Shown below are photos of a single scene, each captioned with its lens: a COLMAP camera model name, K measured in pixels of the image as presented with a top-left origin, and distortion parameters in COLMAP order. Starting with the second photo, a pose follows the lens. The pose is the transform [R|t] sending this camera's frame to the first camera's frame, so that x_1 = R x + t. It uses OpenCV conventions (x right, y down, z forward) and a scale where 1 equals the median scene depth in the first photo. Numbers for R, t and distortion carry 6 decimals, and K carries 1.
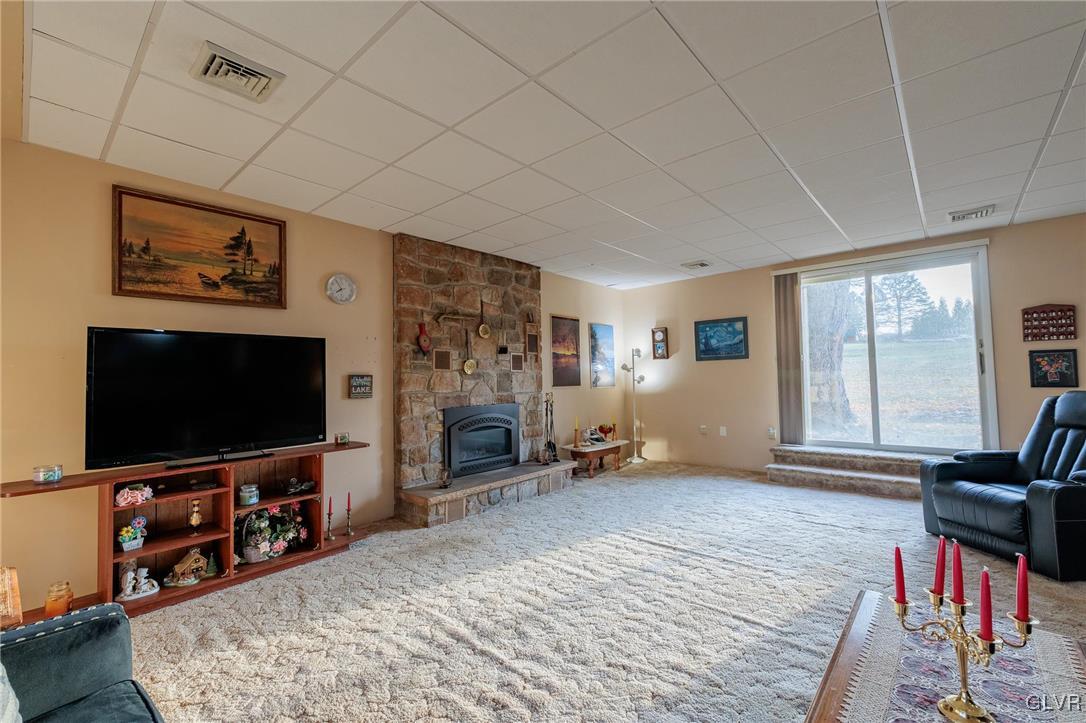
lens RADIAL K [[462.7, 0, 537.3], [0, 462.7, 357.6], [0, 0, 1]] dist [0.001419, 0.000041]
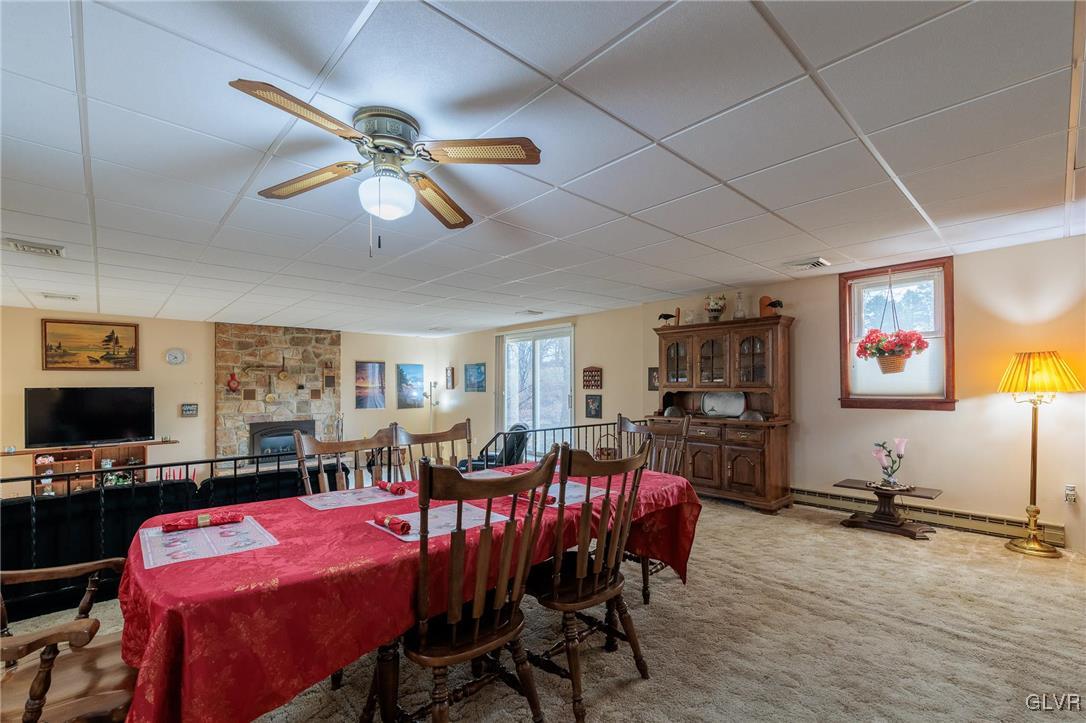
lens RADIAL K [[475.9, 0, 539.7], [0, 475.9, 382.9], [0, 0, 1]] dist [0.000411, -0.000119]
pose [[0.995309, 0.013044, -0.095865, 1.053707], [-0.009171, 0.999128, 0.040724, -0.121824], [0.096312, -0.039654, 0.994561, -0.650584]]
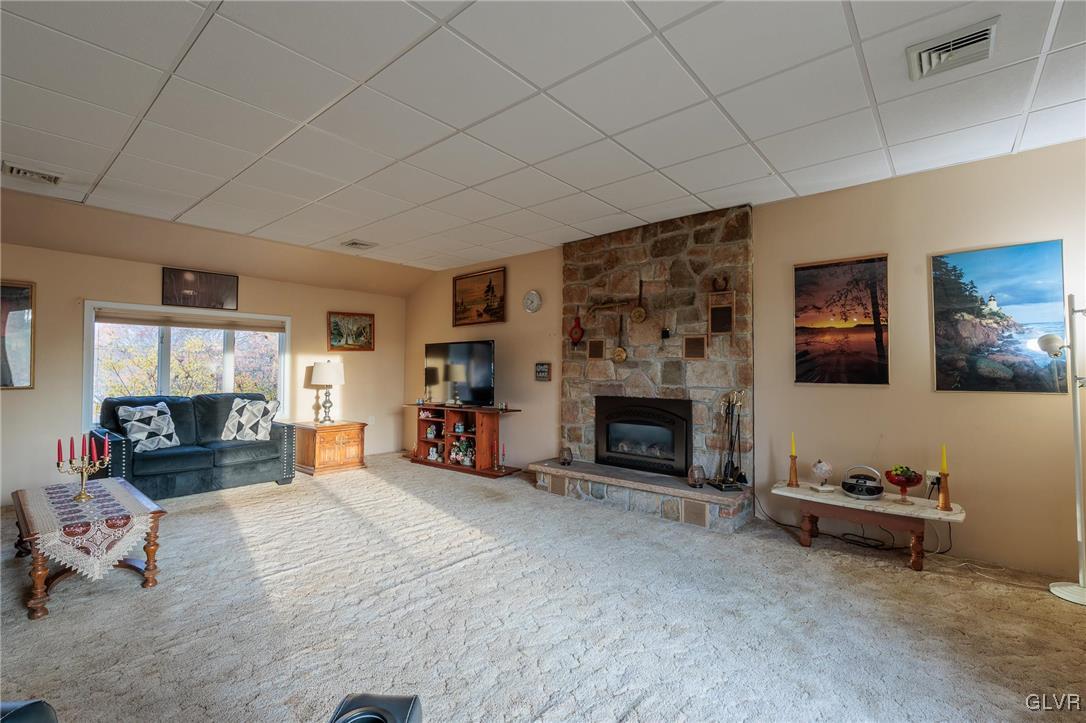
lens RADIAL K [[479.0, 0, 535.1], [0, 479.0, 357.7], [0, 0, 1]] dist [-0.000598, -0.000056]
pose [[0.019076, -0.006244, -0.999799, 0.904338], [0.040652, 0.999158, -0.005465, 0.025448], [0.998991, -0.040539, 0.019313, 0.868361]]
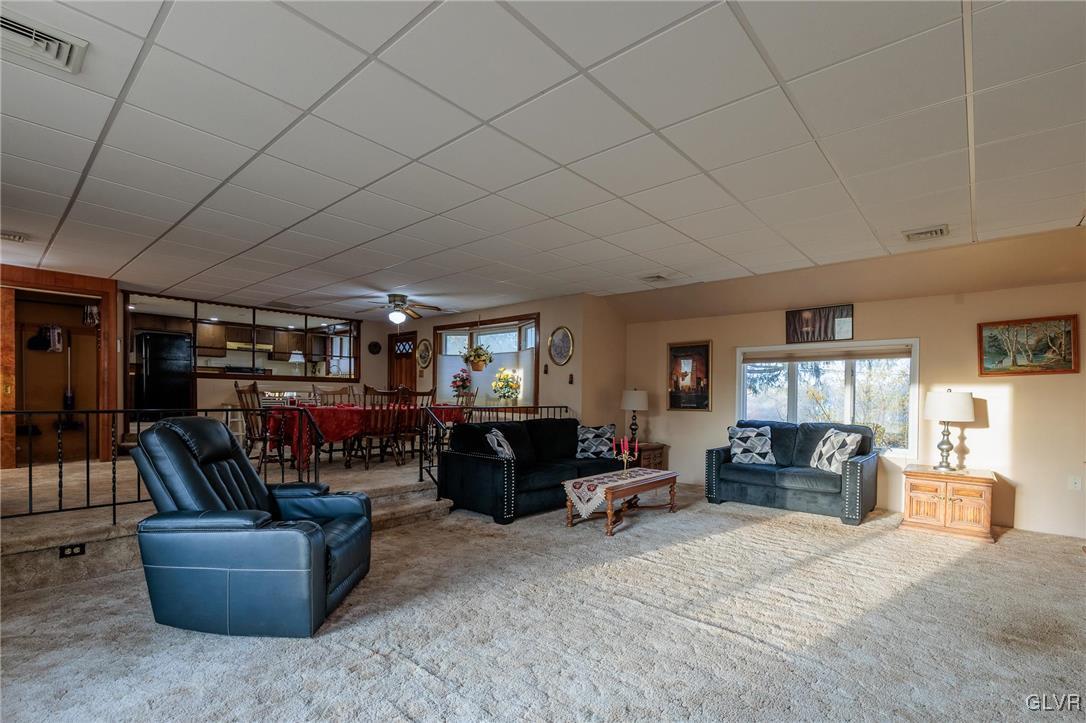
lens RADIAL K [[481.6, 0, 545.6], [0, 481.6, 401.4], [0, 0, 1]] dist [0.001800, 0.000123]
pose [[-0.999615, 0.006253, -0.027016, 0.432913], [0.007097, 0.999486, -0.031260, 0.055117], [0.026807, -0.031440, -0.999146, 1.343004]]
